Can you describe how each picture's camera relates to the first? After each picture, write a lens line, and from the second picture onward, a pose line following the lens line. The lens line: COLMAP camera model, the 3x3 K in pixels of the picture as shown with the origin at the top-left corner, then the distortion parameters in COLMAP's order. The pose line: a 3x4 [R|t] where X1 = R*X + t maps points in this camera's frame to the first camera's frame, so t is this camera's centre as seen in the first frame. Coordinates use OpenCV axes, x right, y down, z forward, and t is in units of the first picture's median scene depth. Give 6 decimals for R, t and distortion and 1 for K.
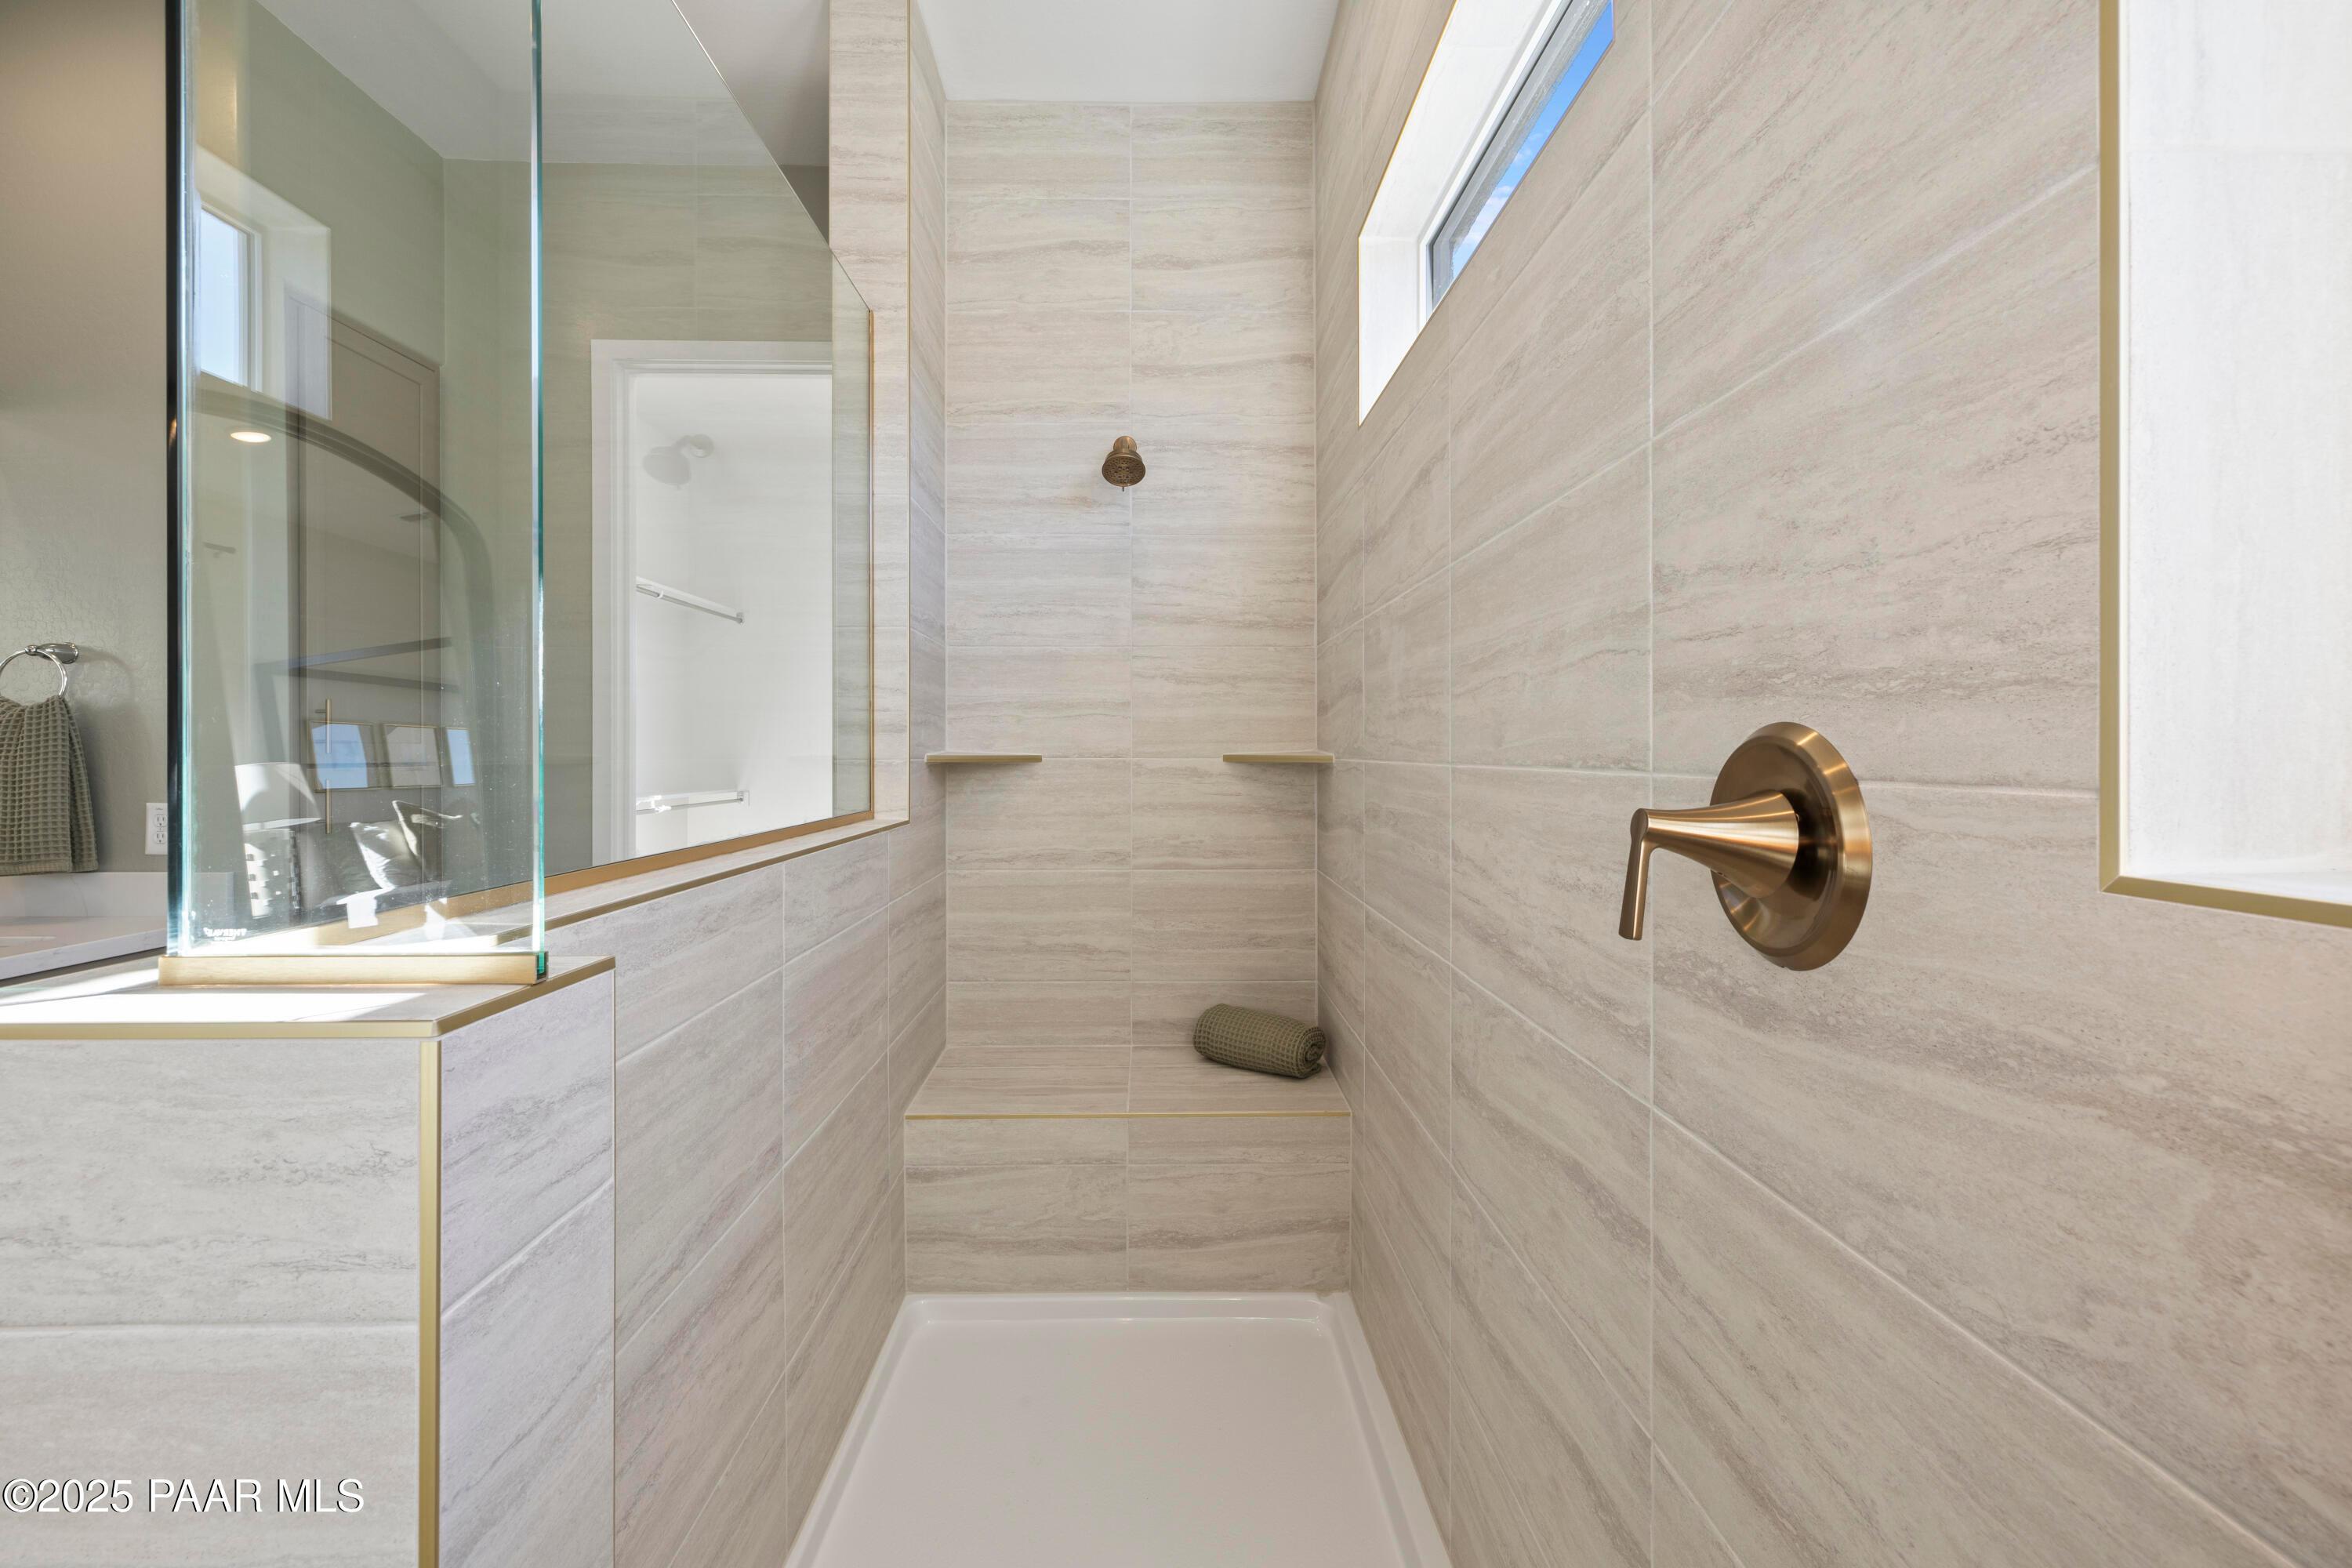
lens RADIAL K [[994.8, 0, 1168.2], [0, 994.8, 749.6], [0, 0, 1]] dist [-0.001606, 0.000254]
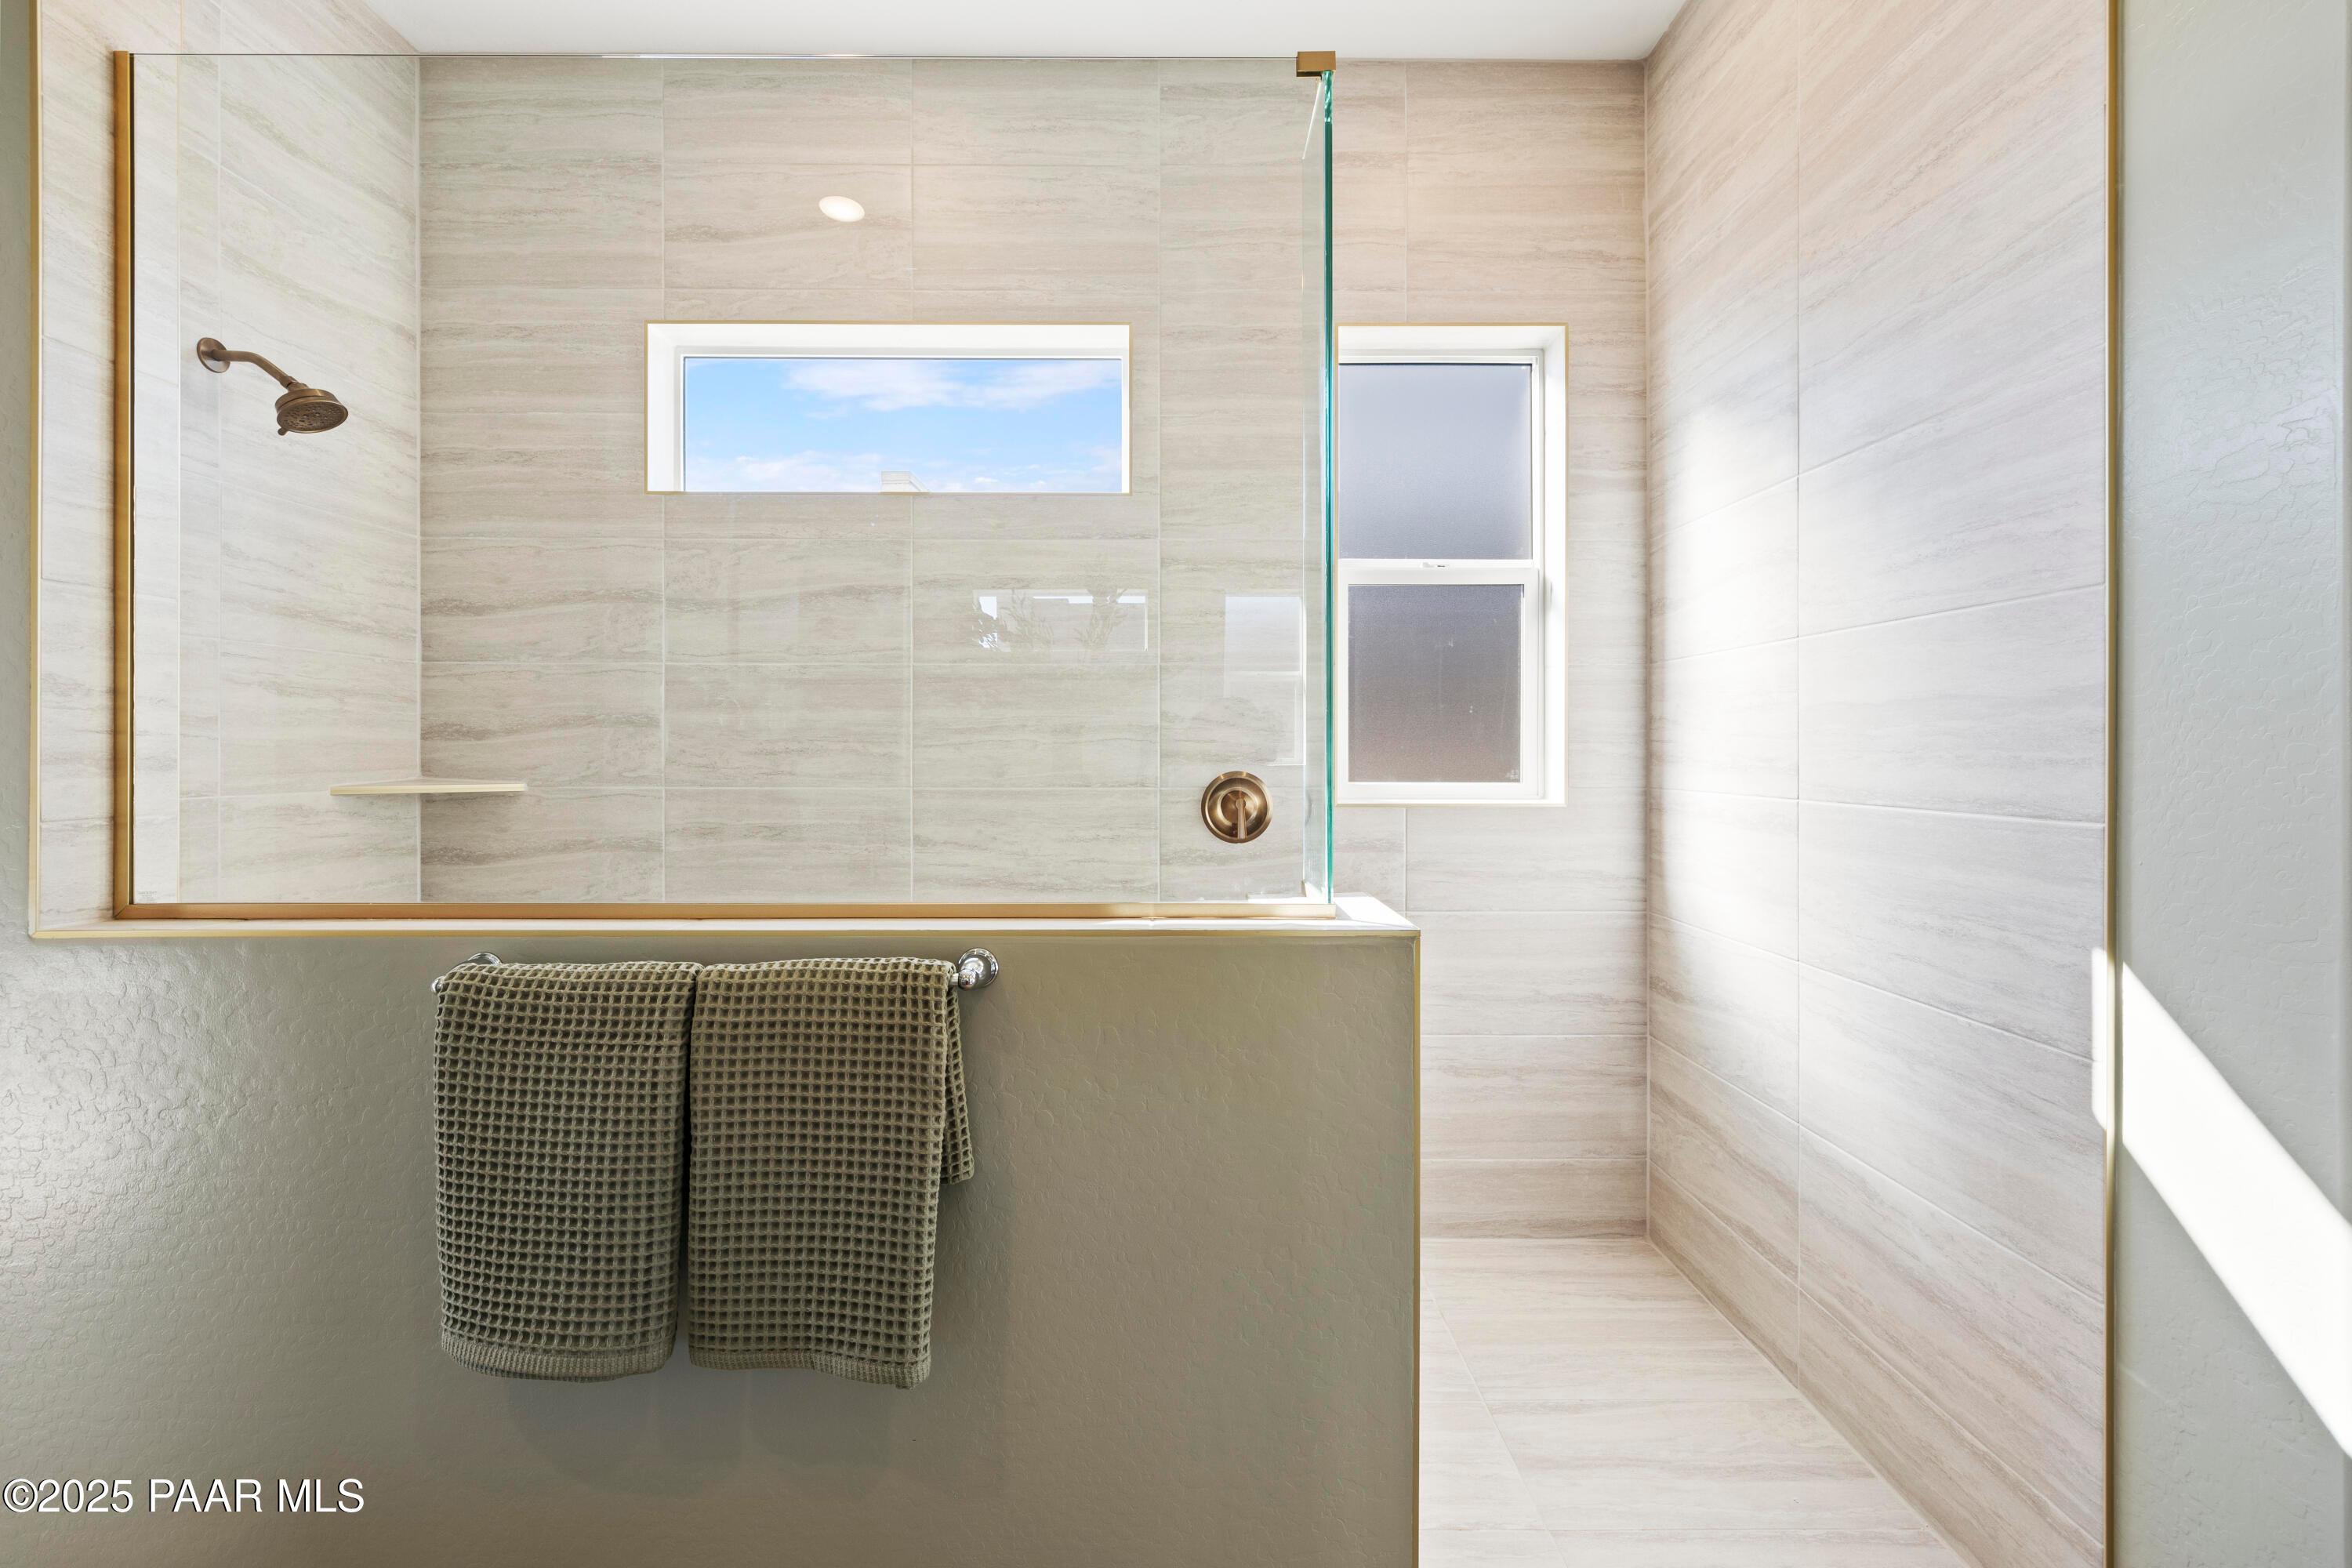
lens RADIAL K [[994.8, 0, 1168.2], [0, 994.8, 749.6], [0, 0, 1]] dist [-0.001606, 0.000254]
pose [[0.013885, 0.000844, 0.999903, -0.745272], [-0.002420, 0.999997, -0.000810, -0.026095], [-0.999901, -0.002409, 0.013887, 0.317582]]
